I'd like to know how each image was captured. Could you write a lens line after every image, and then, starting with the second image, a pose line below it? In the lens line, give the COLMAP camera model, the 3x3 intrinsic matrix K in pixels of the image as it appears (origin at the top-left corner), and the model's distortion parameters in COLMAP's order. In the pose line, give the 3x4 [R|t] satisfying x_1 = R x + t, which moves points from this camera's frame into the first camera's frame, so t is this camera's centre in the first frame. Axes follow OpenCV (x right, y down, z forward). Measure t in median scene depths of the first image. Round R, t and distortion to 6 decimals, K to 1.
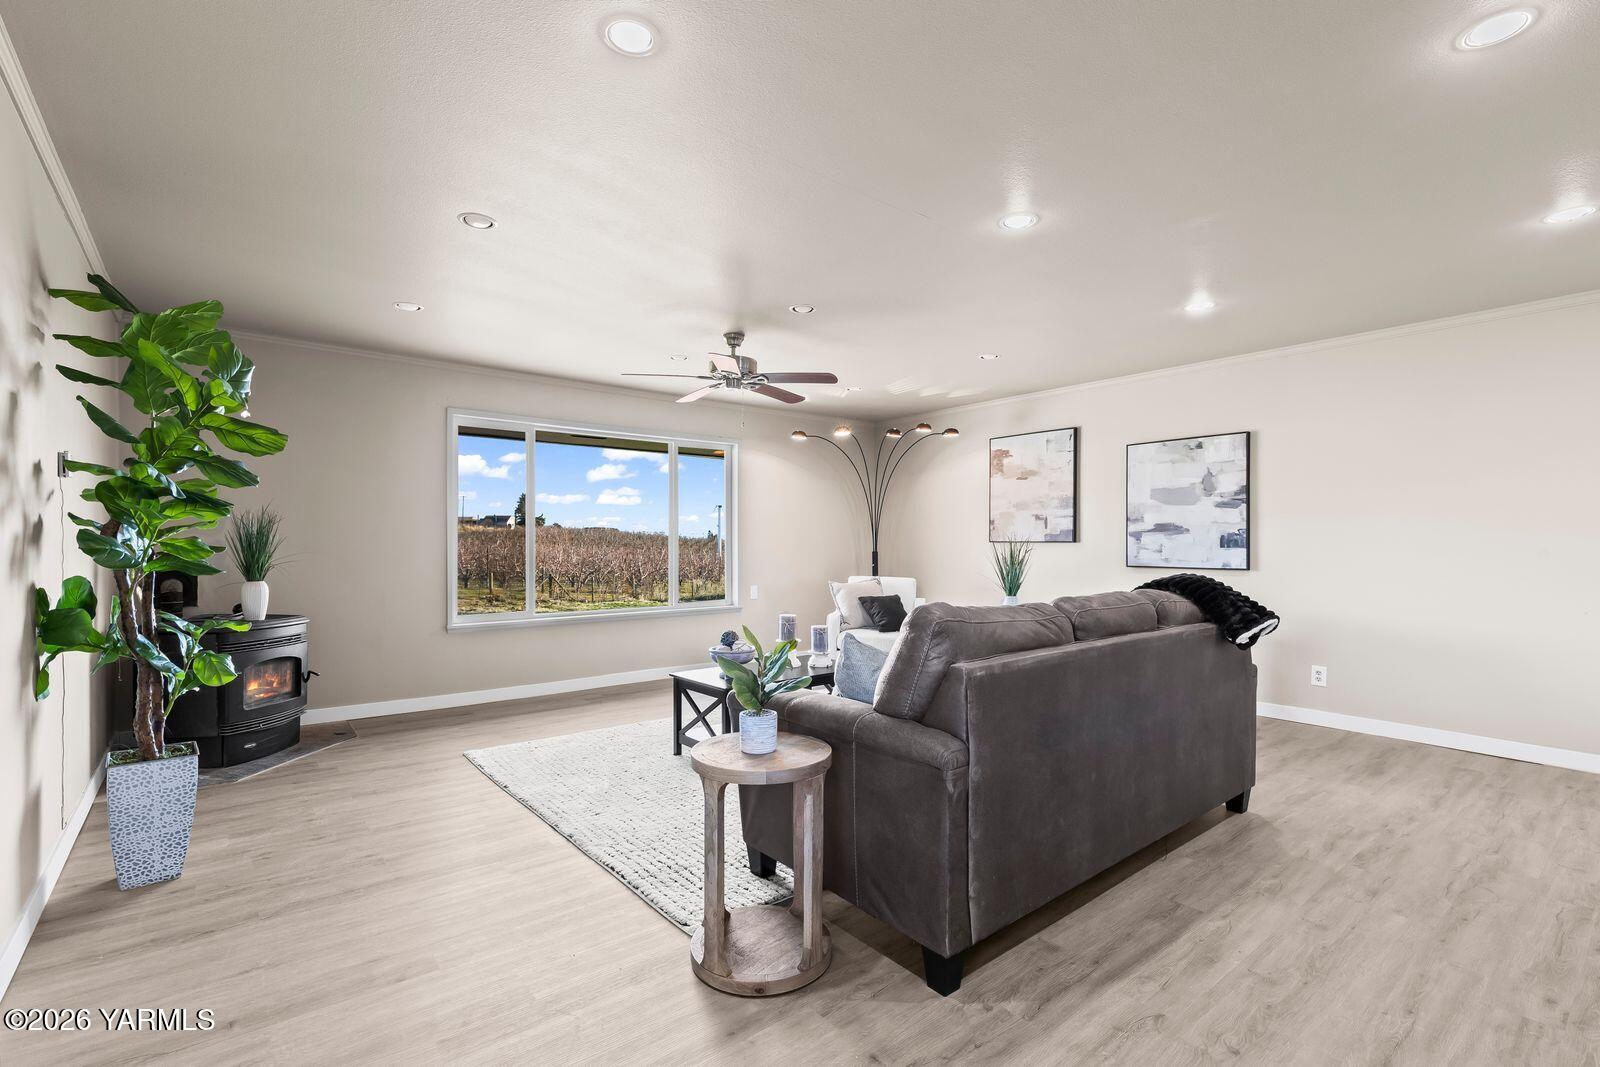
lens RADIAL K [[725.7, 0, 805.6], [0, 725.7, 535.1], [0, 0, 1]] dist [-0.003409, 0.000251]
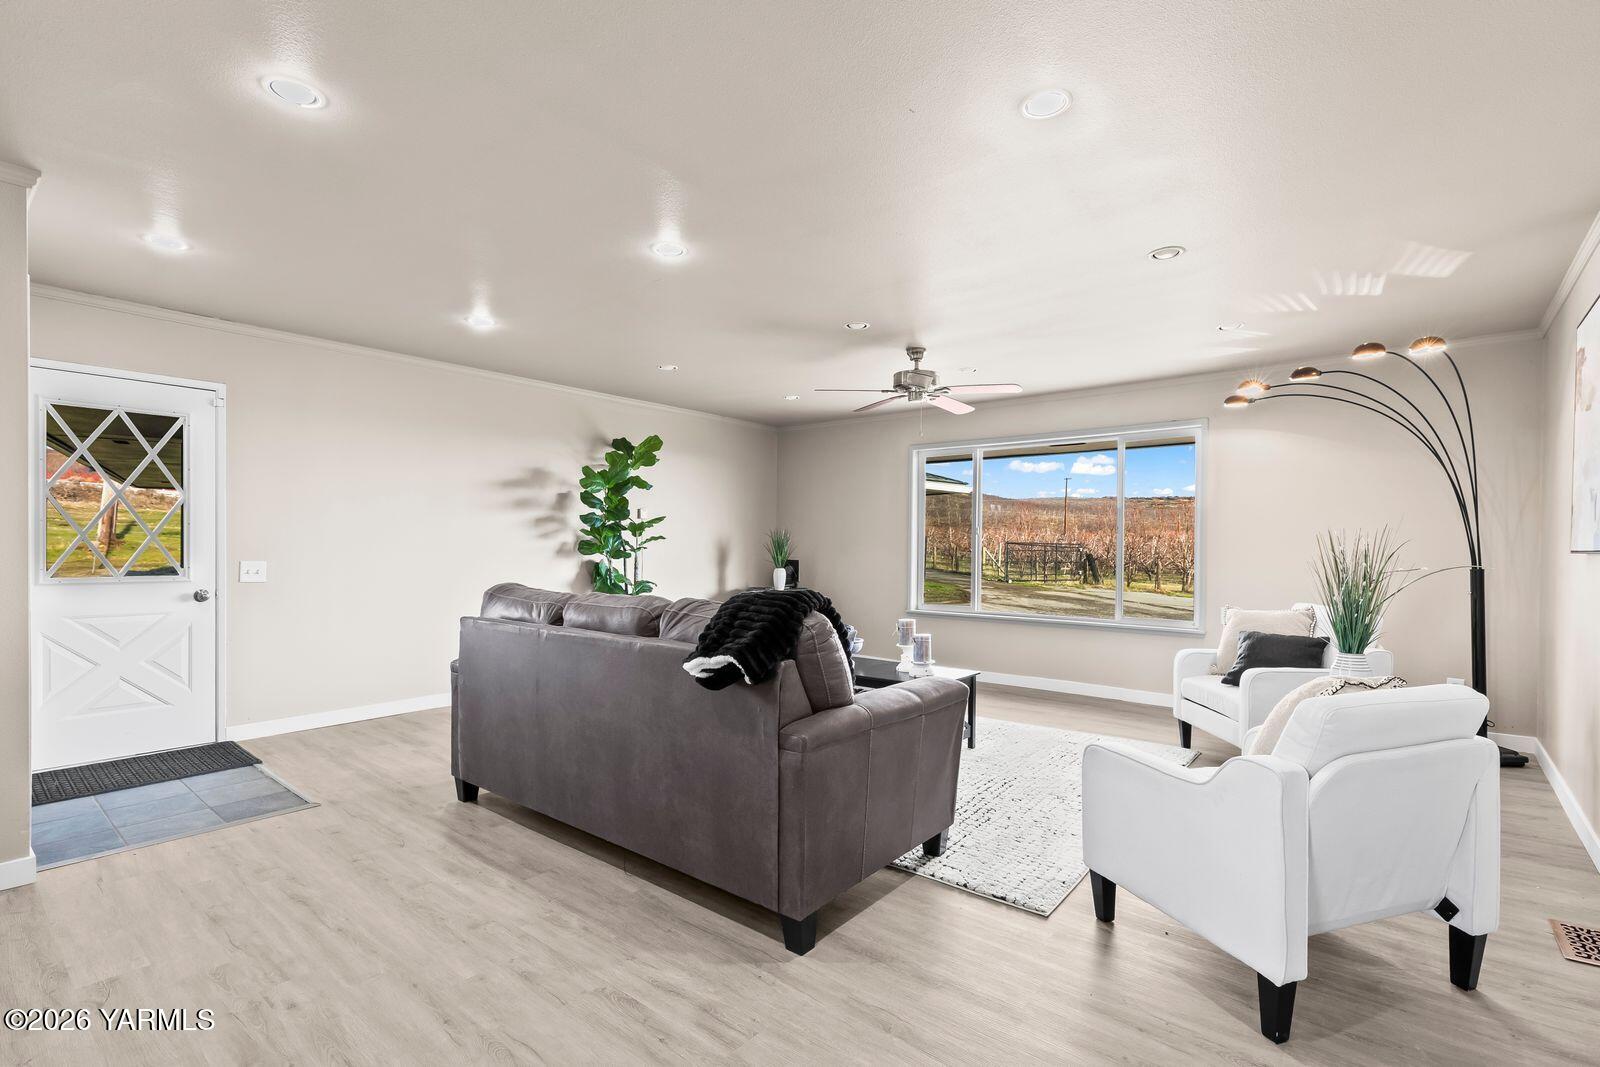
lens RADIAL K [[725.7, 0, 806.7], [0, 725.7, 536.2], [0, 0, 1]] dist [-0.003409, 0.000251]
pose [[0.217885, -0.005362, -0.975960, 1.760774], [0.000560, 0.999985, -0.005369, -0.003446], [0.975974, 0.000623, 0.217885, 1.197552]]
